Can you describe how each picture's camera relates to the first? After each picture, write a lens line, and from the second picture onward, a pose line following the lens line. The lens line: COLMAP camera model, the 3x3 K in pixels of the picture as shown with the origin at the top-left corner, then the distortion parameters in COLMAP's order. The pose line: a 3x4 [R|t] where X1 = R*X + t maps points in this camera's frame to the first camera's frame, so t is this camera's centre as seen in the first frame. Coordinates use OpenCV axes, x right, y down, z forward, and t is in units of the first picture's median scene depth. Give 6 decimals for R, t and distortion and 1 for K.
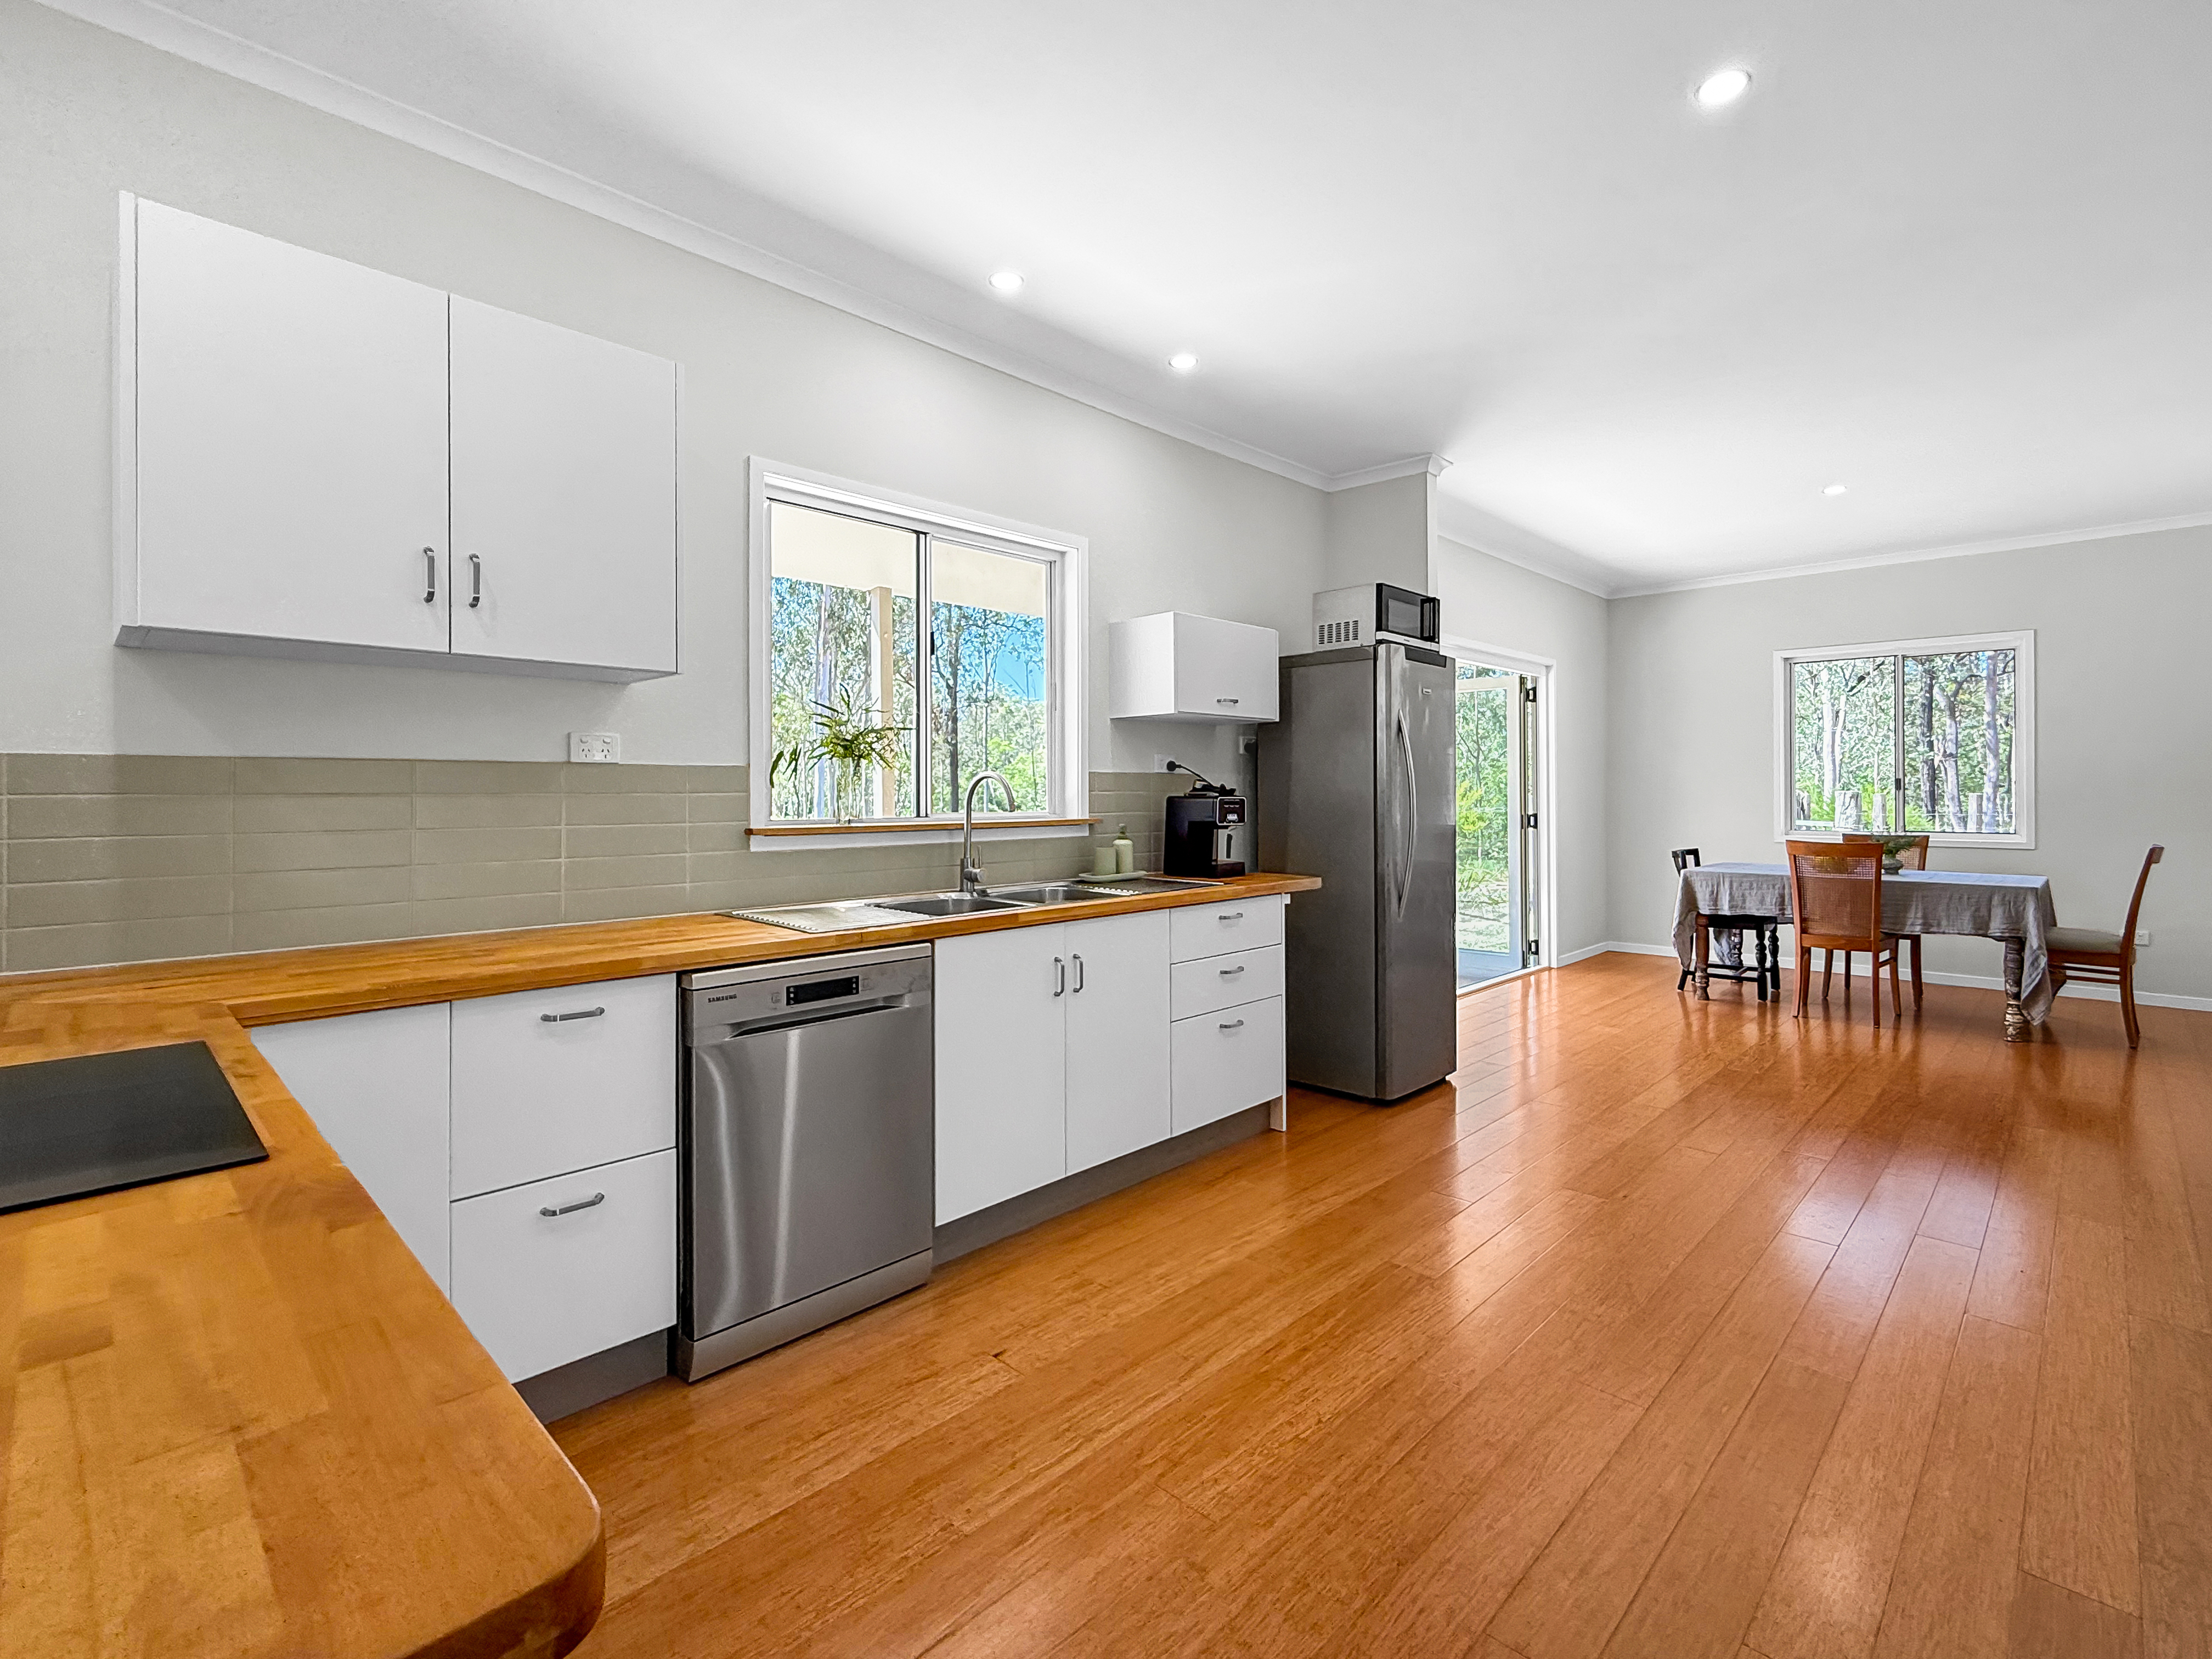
lens RADIAL K [[1019.9, 0, 1089.5], [0, 1019.9, 801.4], [0, 0, 1]] dist [-0.003839, 0.000385]
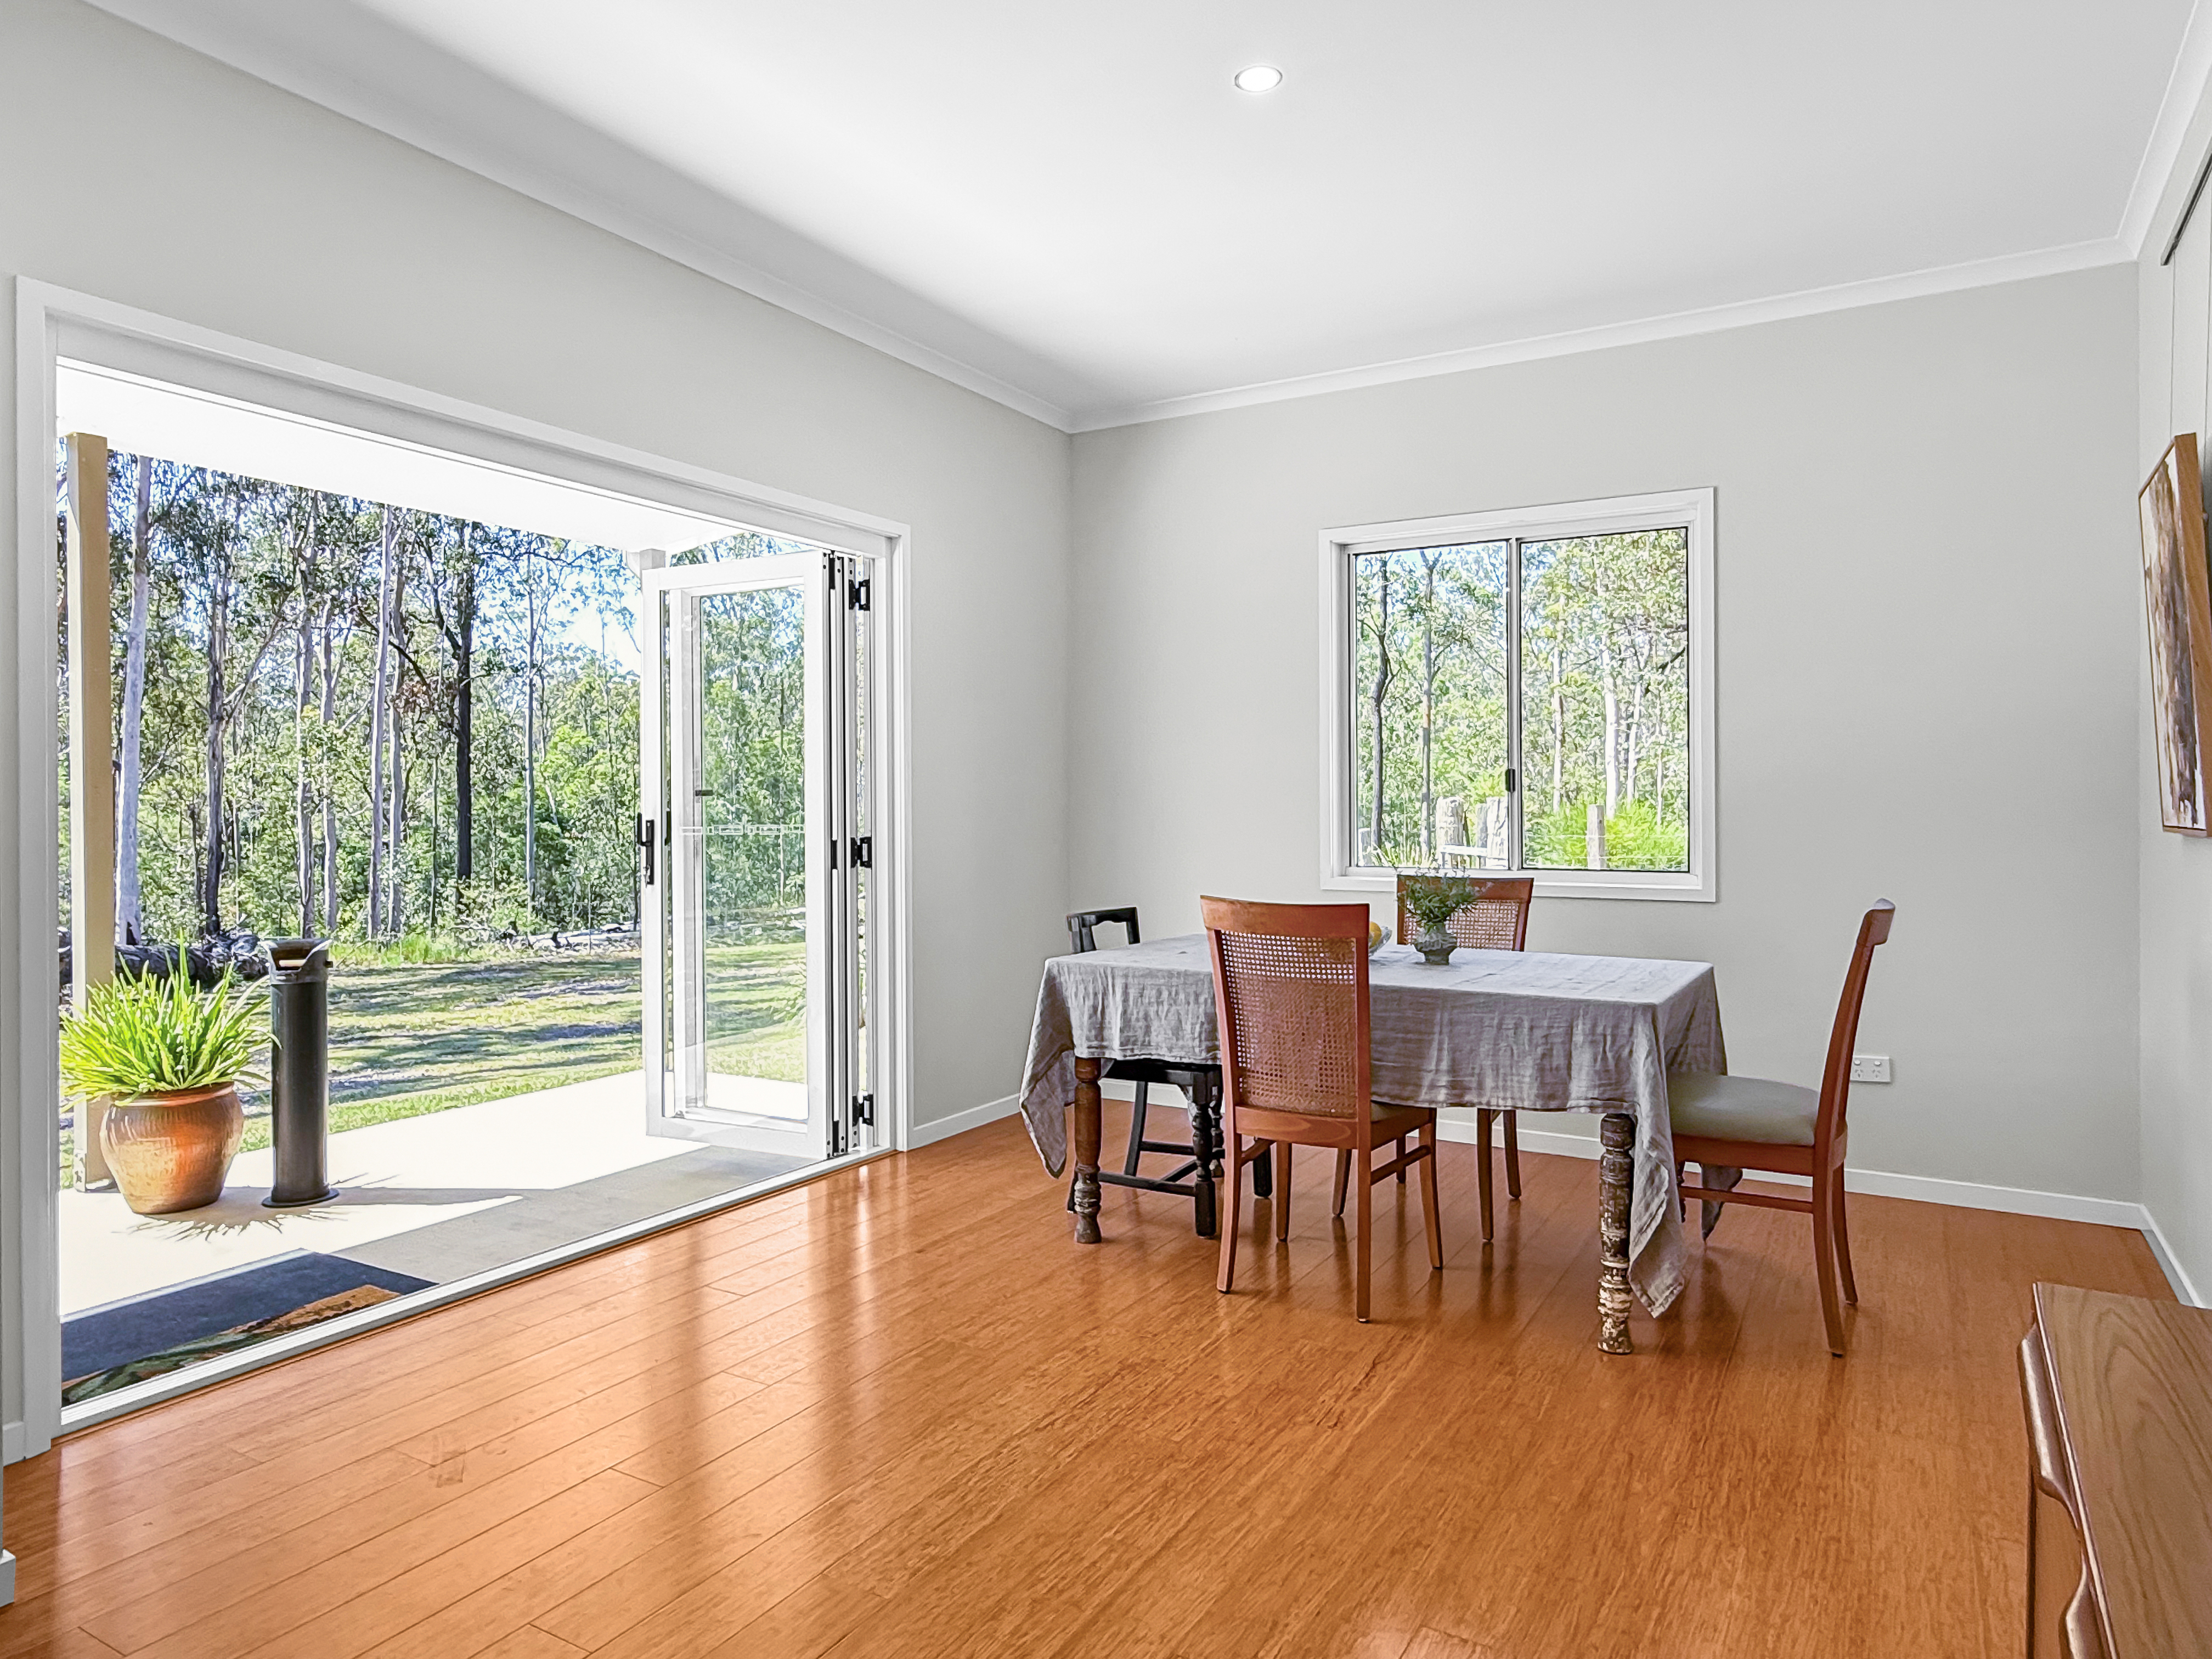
lens RADIAL K [[1341.5, 0, 1107.2], [0, 1341.5, 812.8], [0, 0, 1]] dist [0.001000, 0.000737]
pose [[0.970971, 0.001923, 0.239191, 0.439672], [-0.000661, 0.999985, -0.005355, 0.003989], [-0.239198, 0.005041, 0.970958, 0.384775]]
